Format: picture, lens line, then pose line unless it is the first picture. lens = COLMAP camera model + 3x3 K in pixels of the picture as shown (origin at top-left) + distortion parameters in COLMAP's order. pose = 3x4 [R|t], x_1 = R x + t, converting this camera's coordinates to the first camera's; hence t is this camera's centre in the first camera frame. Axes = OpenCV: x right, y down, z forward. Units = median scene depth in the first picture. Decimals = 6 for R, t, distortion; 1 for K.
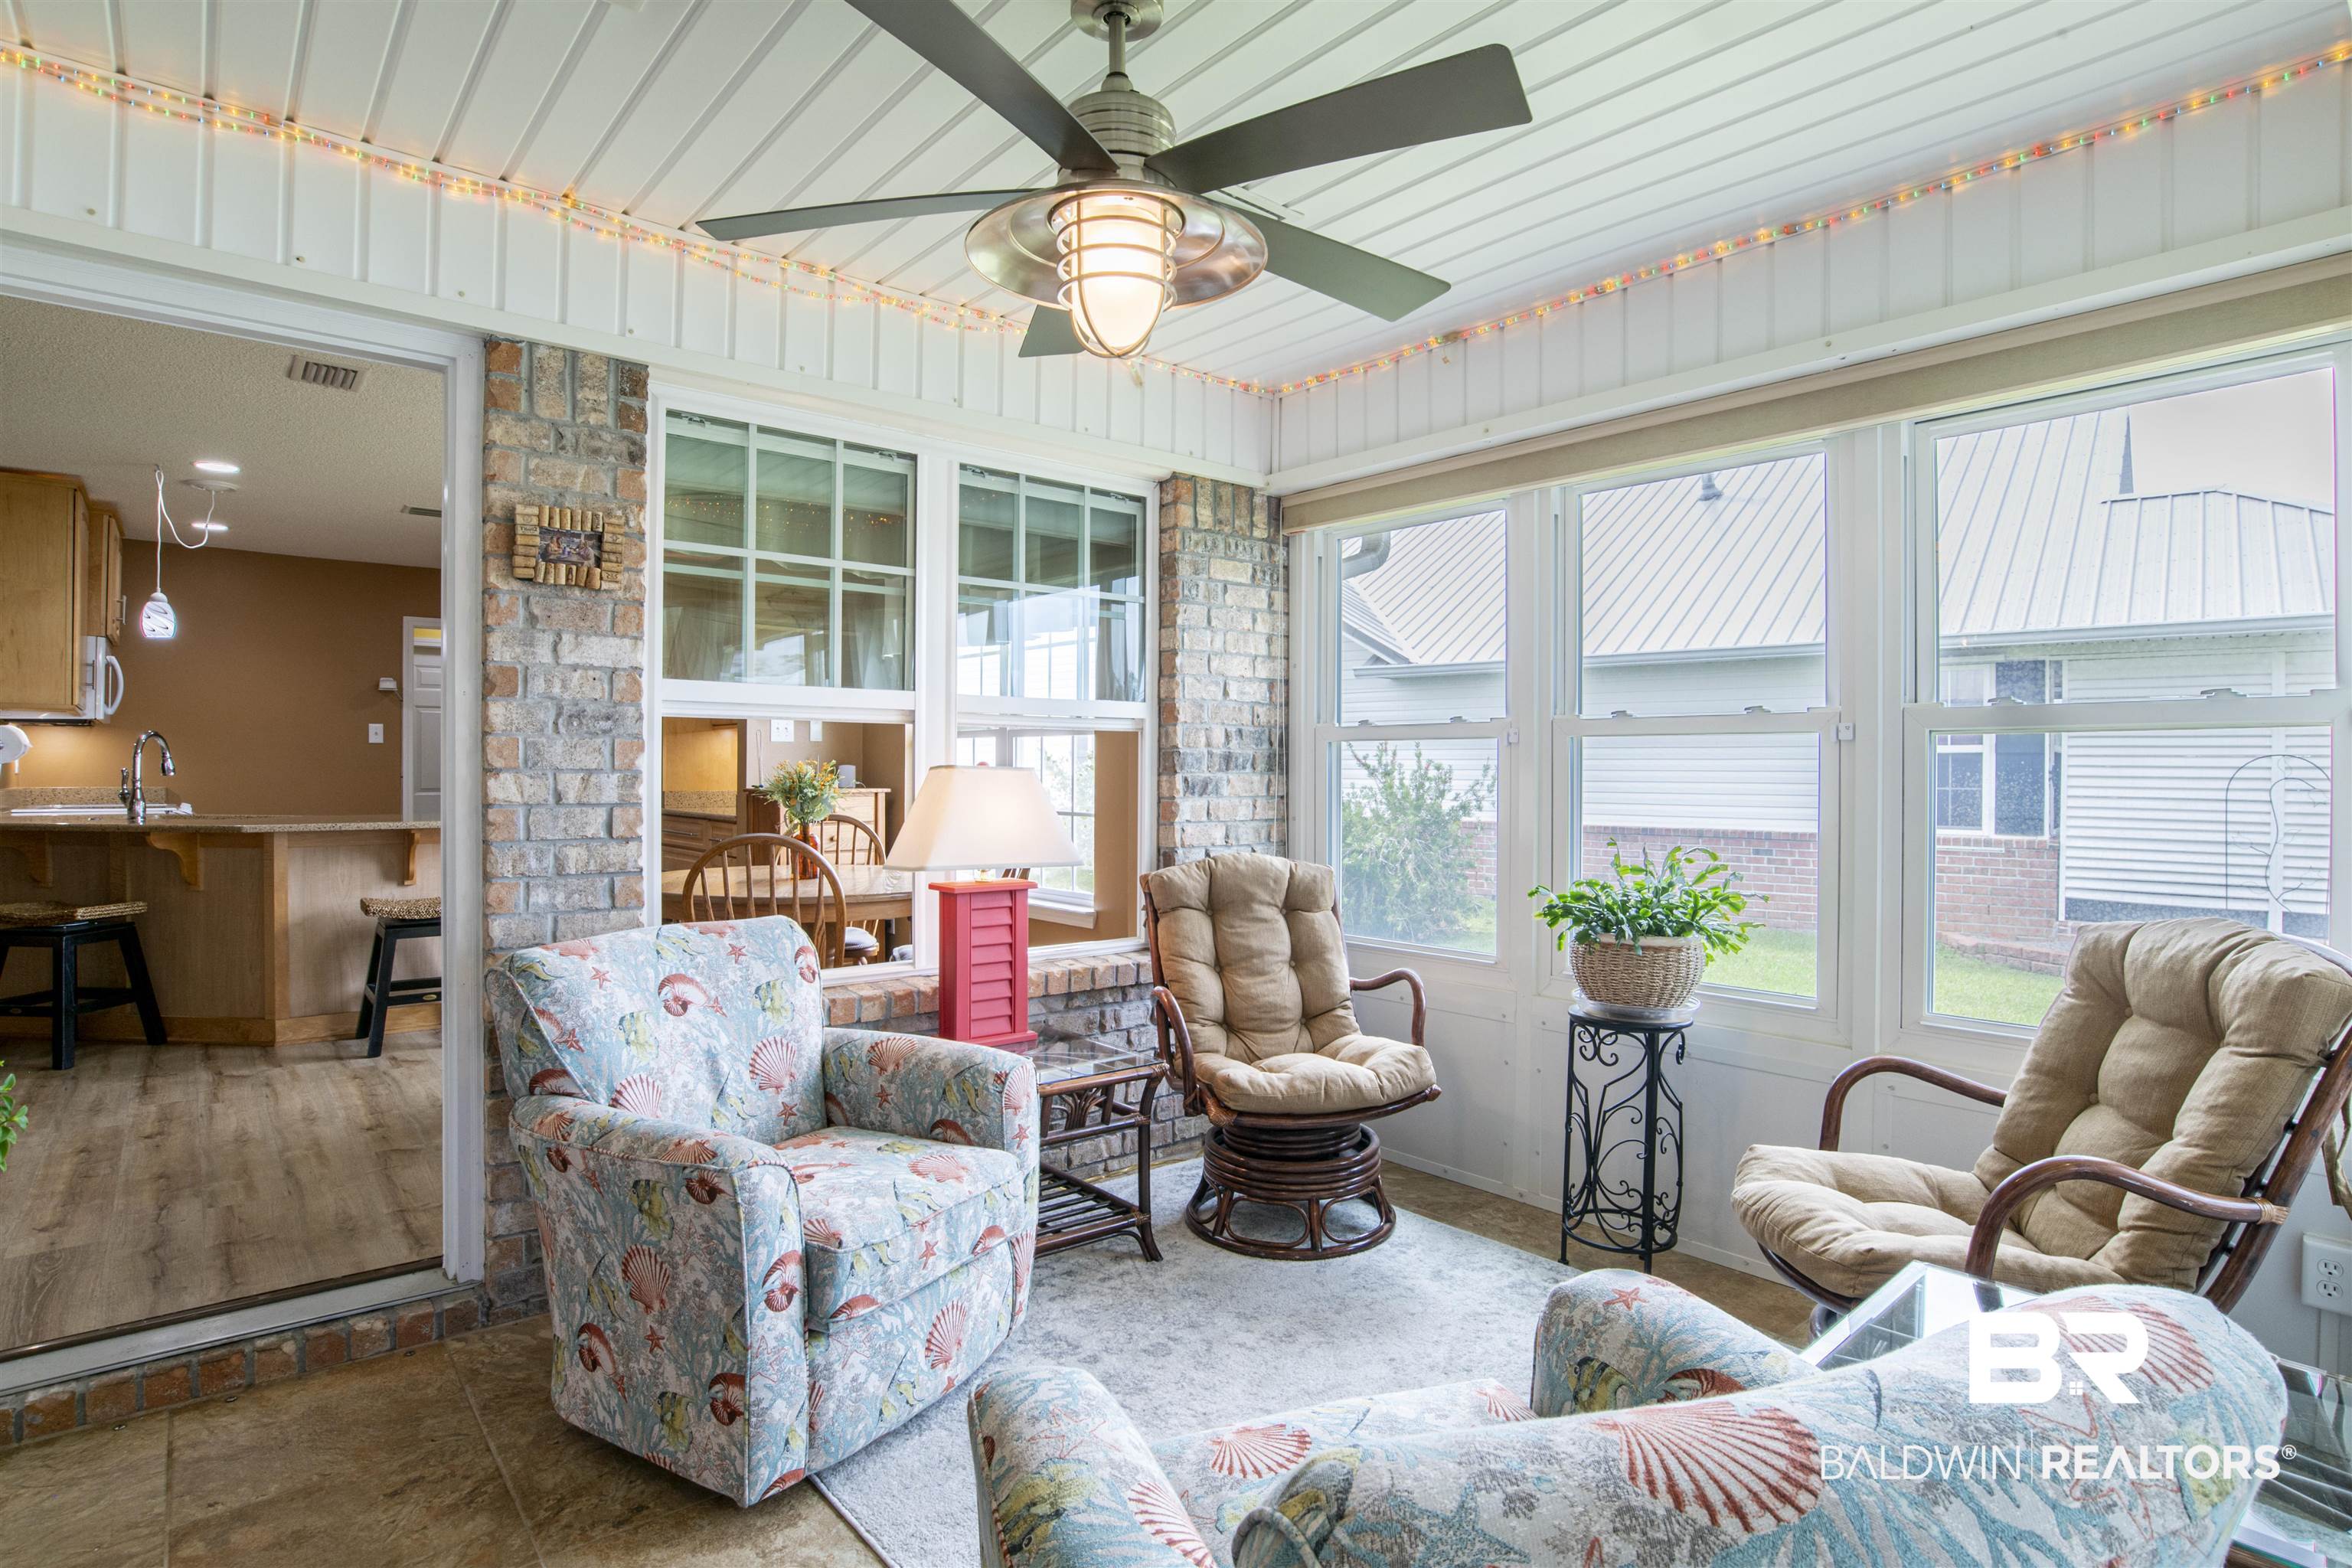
lens RADIAL K [[1208.7, 0, 1192.2], [0, 1208.7, 773.0], [0, 0, 1]] dist [-0.029192, 0.000565]
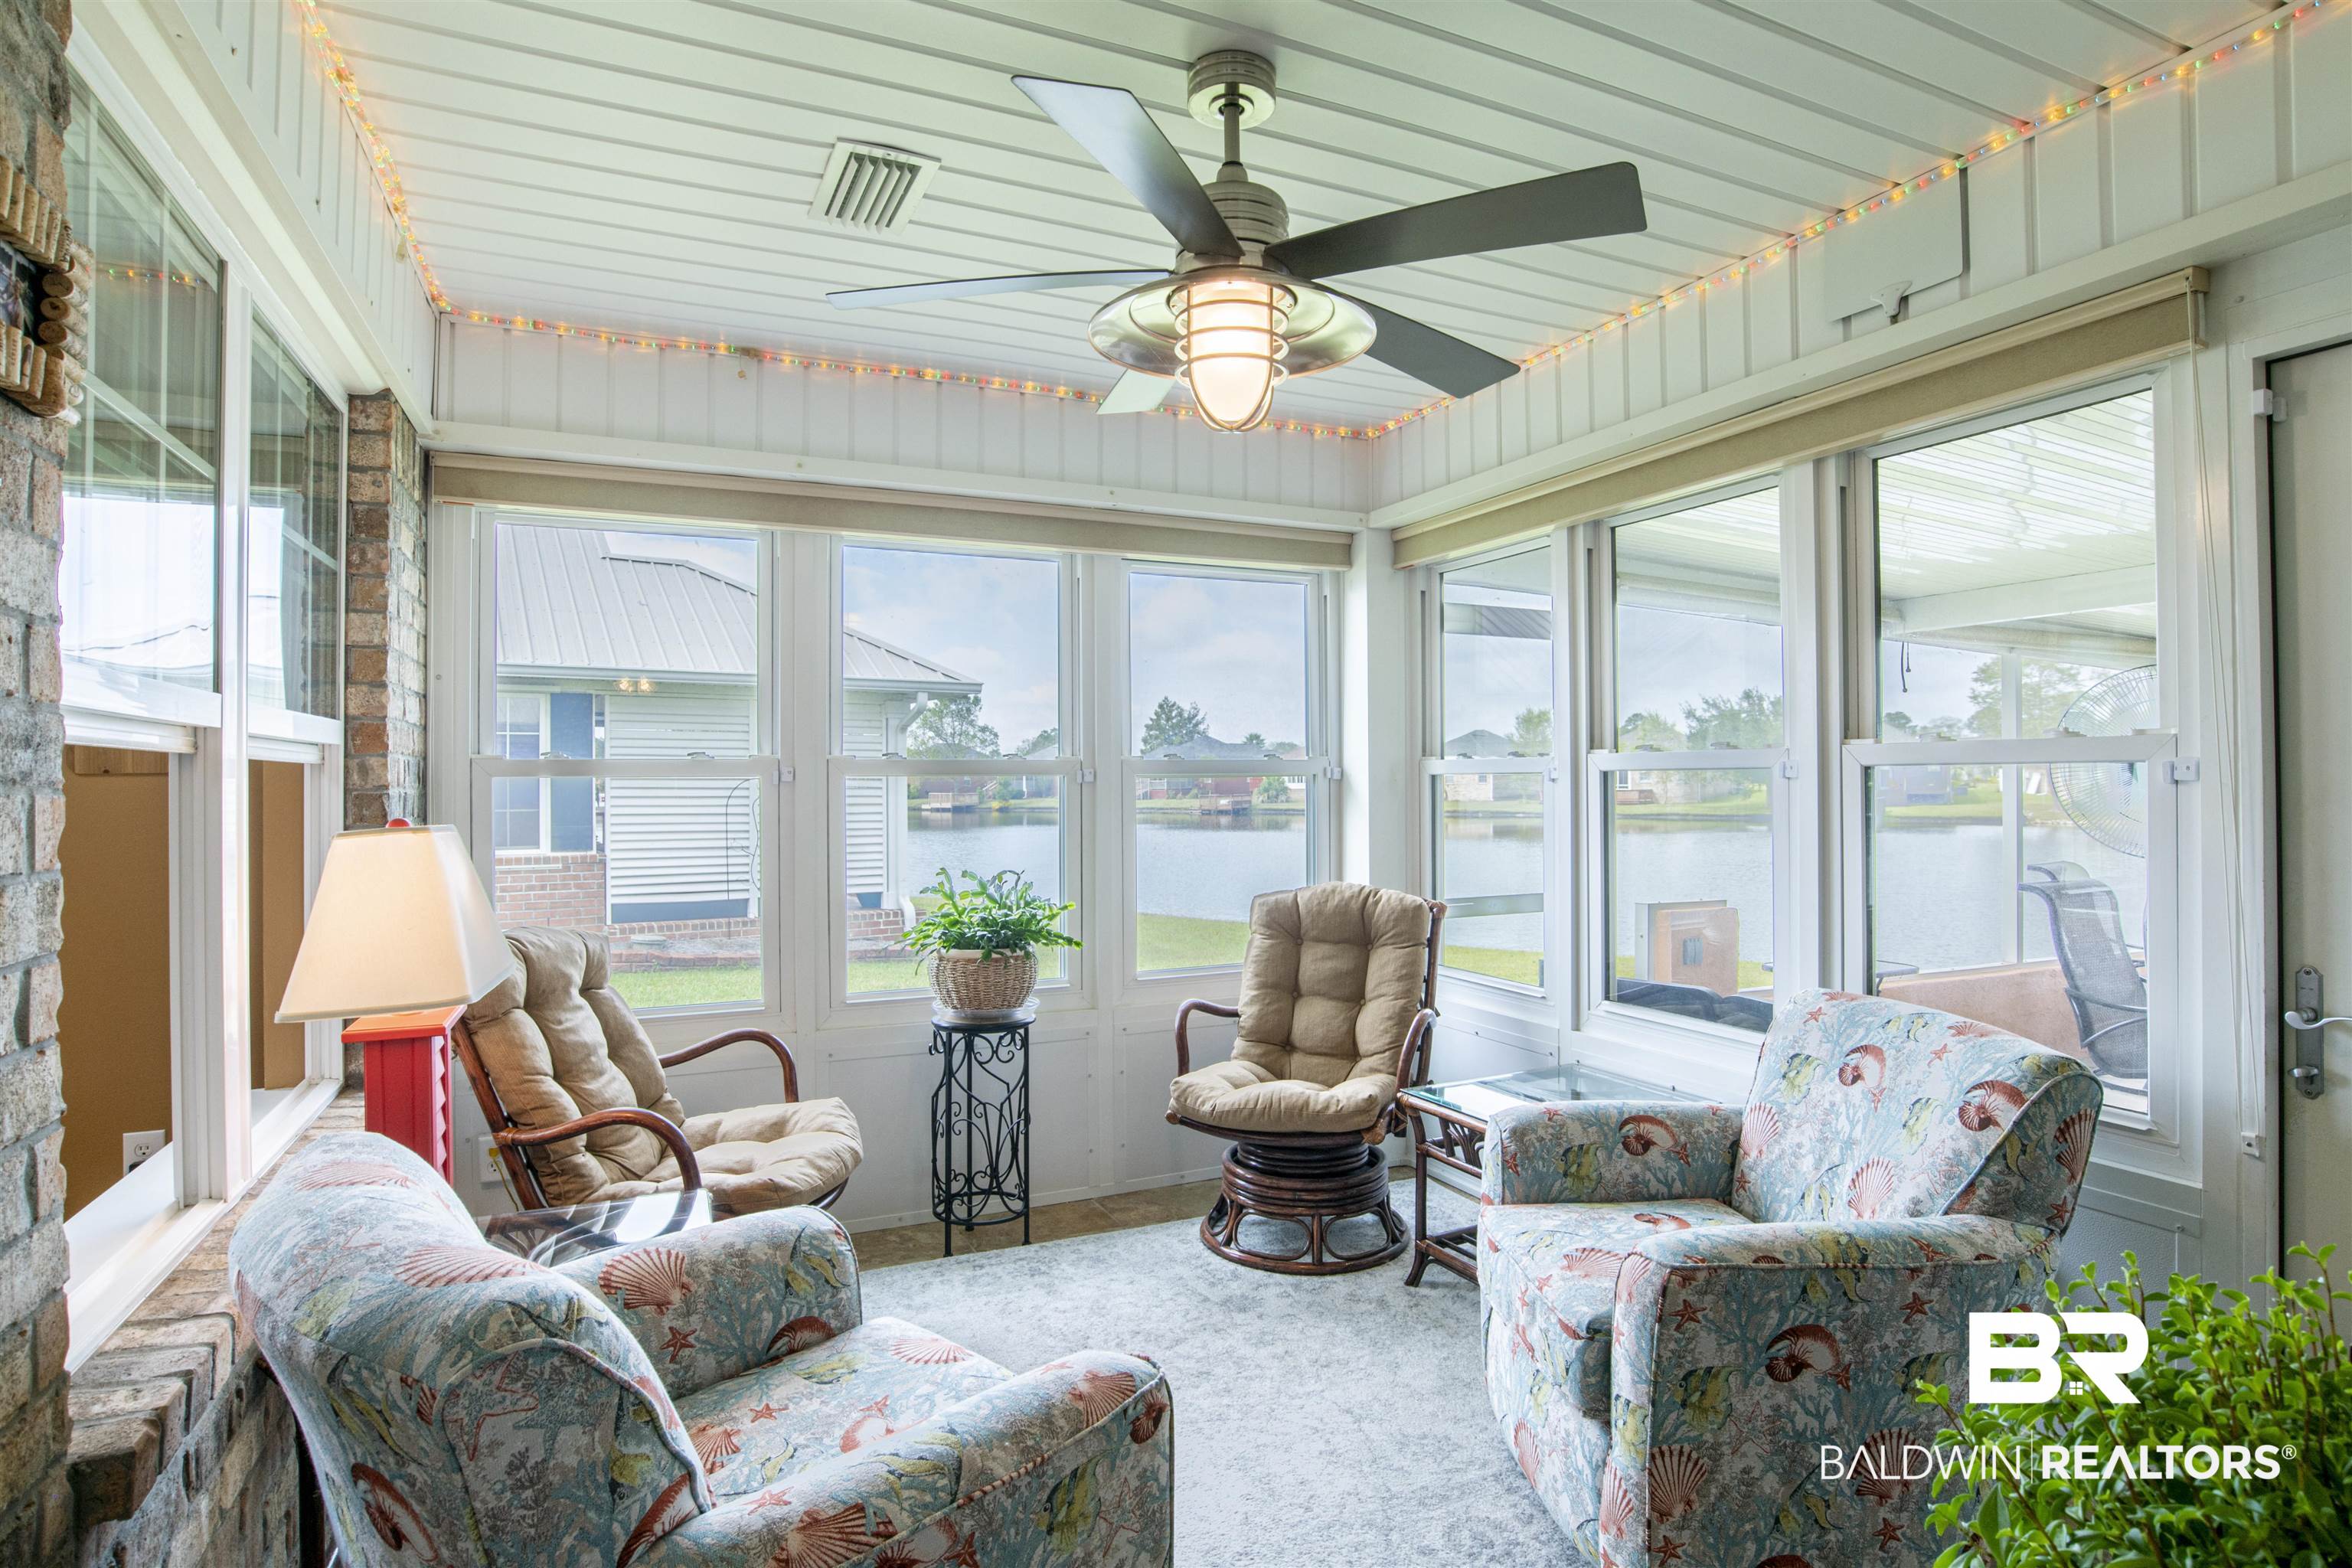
lens RADIAL K [[1208.7, 0, 1192.2], [0, 1208.7, 773.0], [0, 0, 1]] dist [-0.029192, 0.000565]
pose [[0.291275, 0.002718, 0.956635, -0.216729], [0.010526, 0.999926, -0.006046, -0.008115], [-0.956581, 0.011831, 0.291225, 0.145594]]
